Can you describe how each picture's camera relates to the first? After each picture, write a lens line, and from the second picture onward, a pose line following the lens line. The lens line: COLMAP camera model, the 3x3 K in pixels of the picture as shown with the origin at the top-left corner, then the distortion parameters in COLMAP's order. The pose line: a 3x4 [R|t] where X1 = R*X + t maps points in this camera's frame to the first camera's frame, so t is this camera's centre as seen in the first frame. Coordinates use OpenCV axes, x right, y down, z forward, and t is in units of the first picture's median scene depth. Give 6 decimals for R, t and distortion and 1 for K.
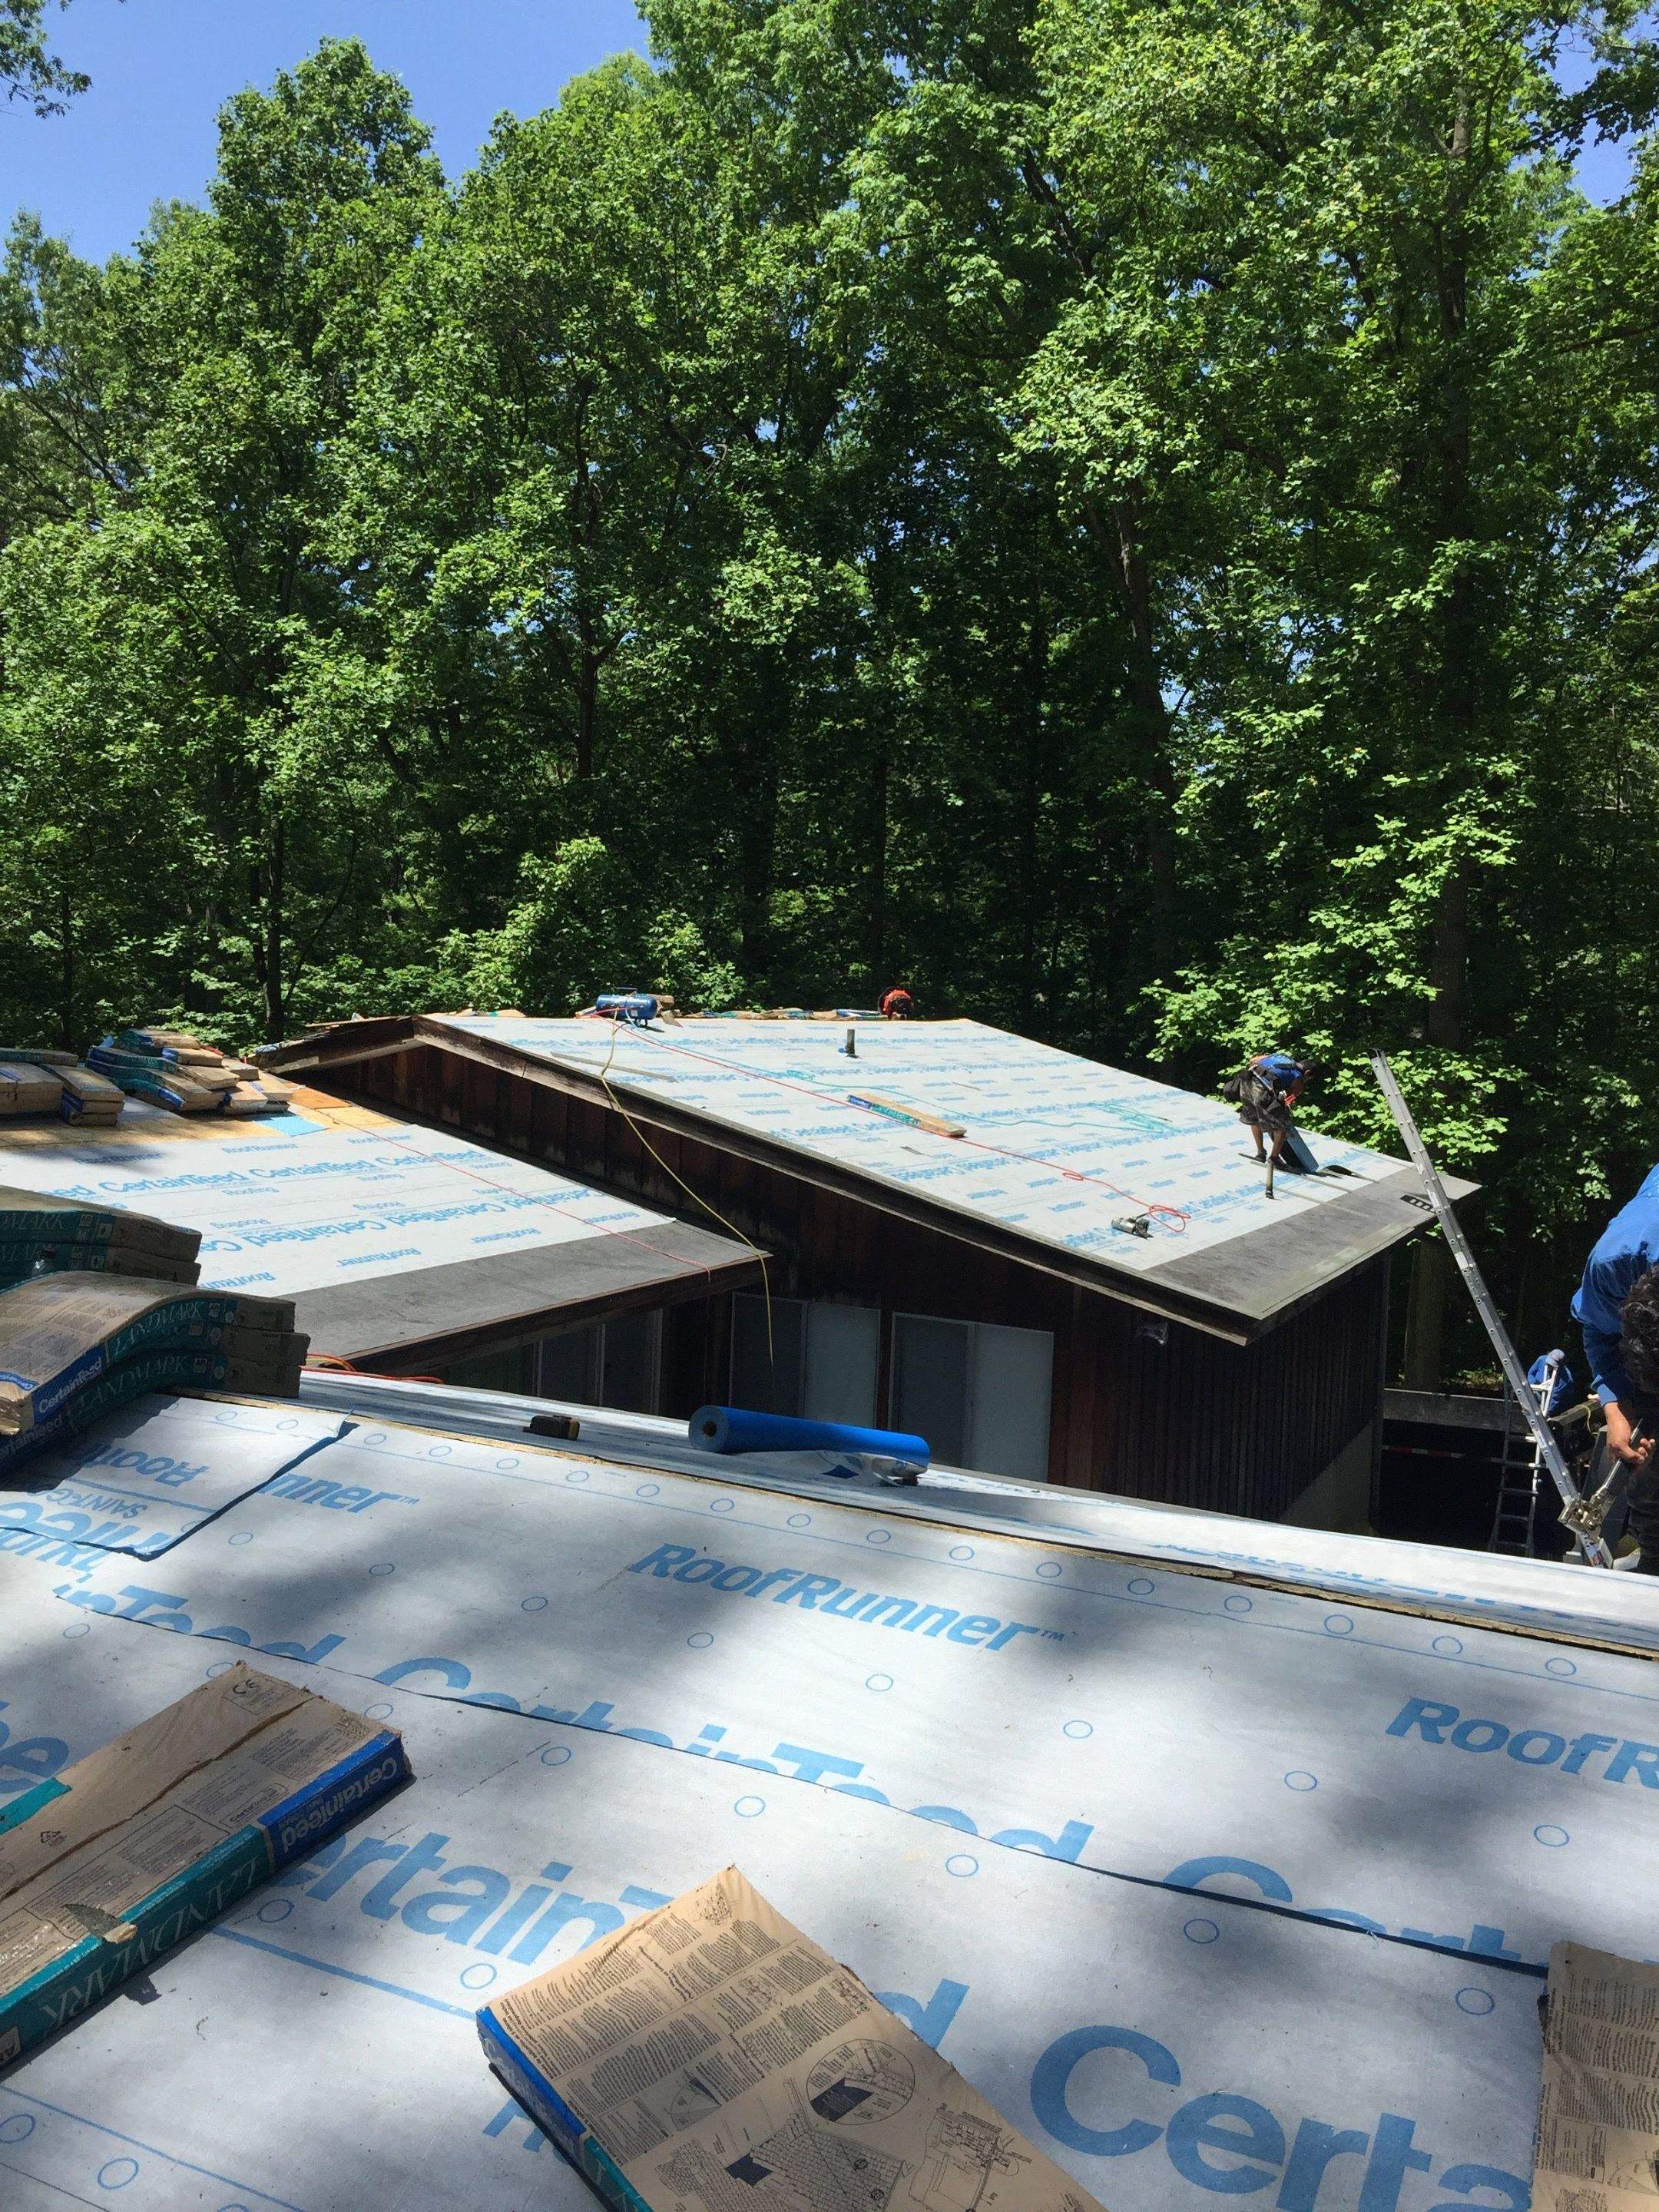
lens RADIAL K [[1879.3, 0, 825.1], [0, 1879.3, 1116.0], [0, 0, 1]] dist [0.049872, -0.002039]
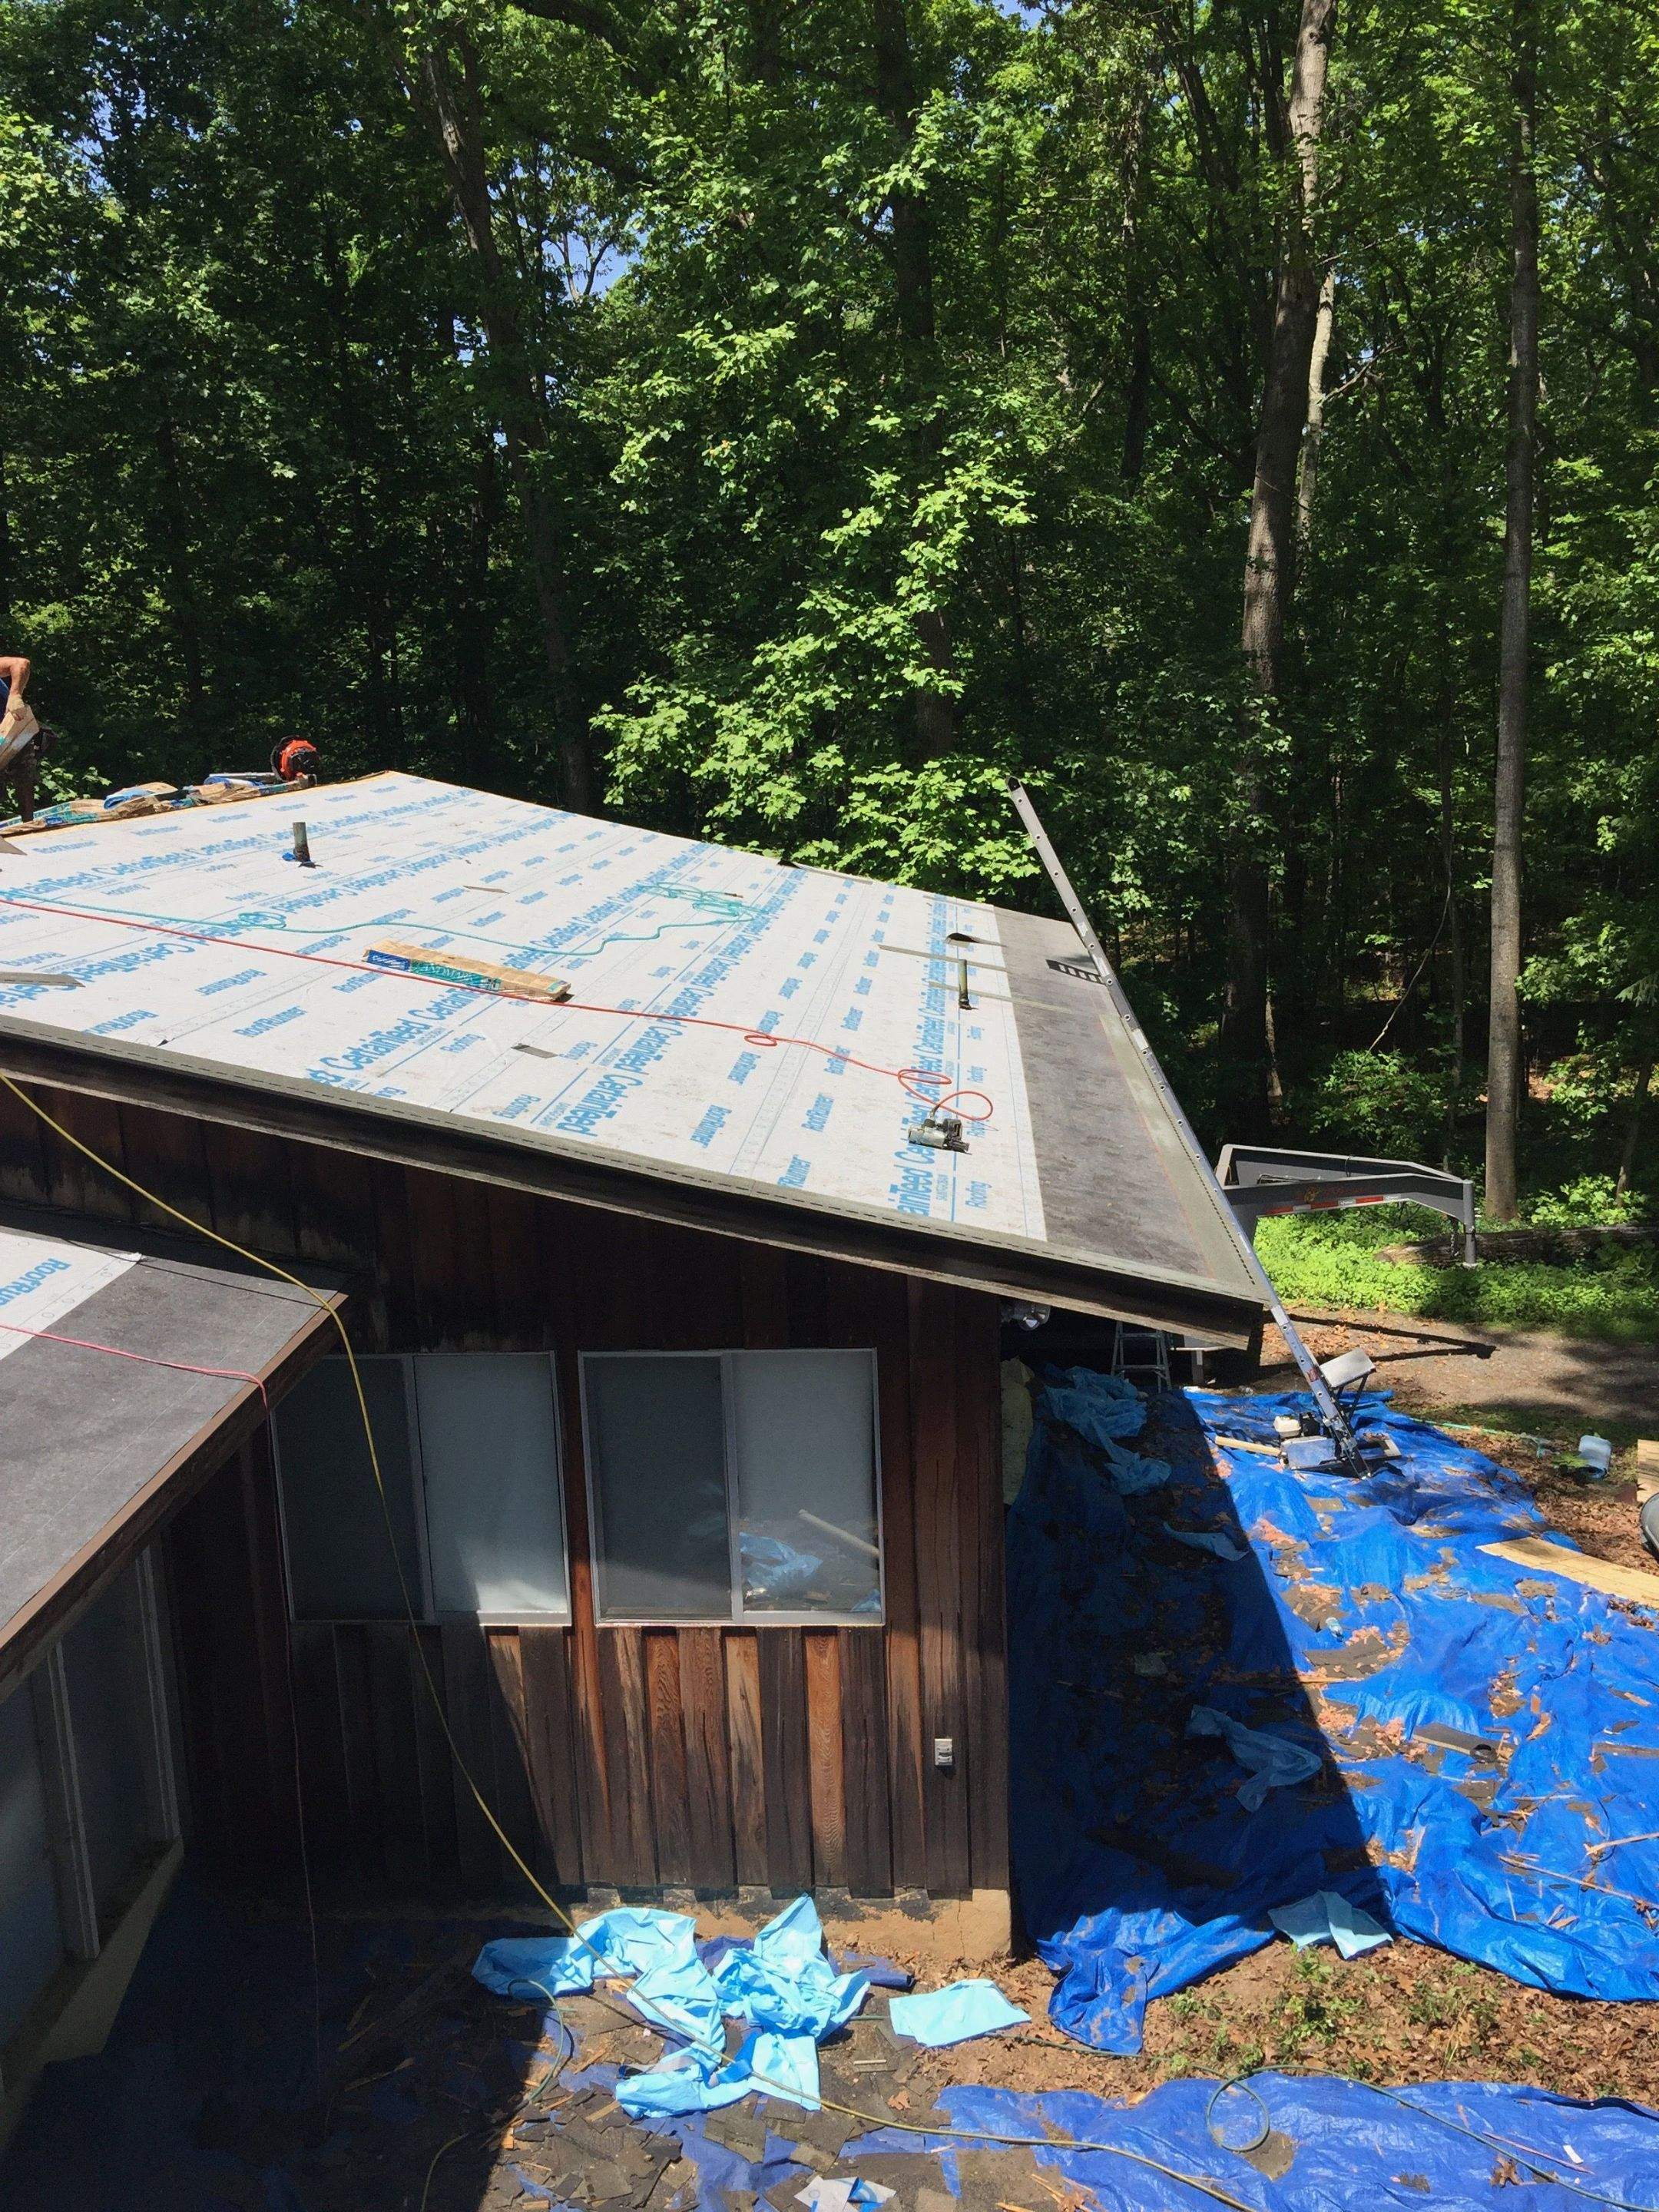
lens RADIAL K [[1879.3, 0, 825.1], [0, 1879.3, 1116.0], [0, 0, 1]] dist [0.049872, -0.002039]
pose [[0.929308, -0.159767, 0.332958, -0.036559], [0.107848, 0.979683, 0.169084, -0.027191], [-0.353207, -0.121222, 0.927658, 0.226978]]
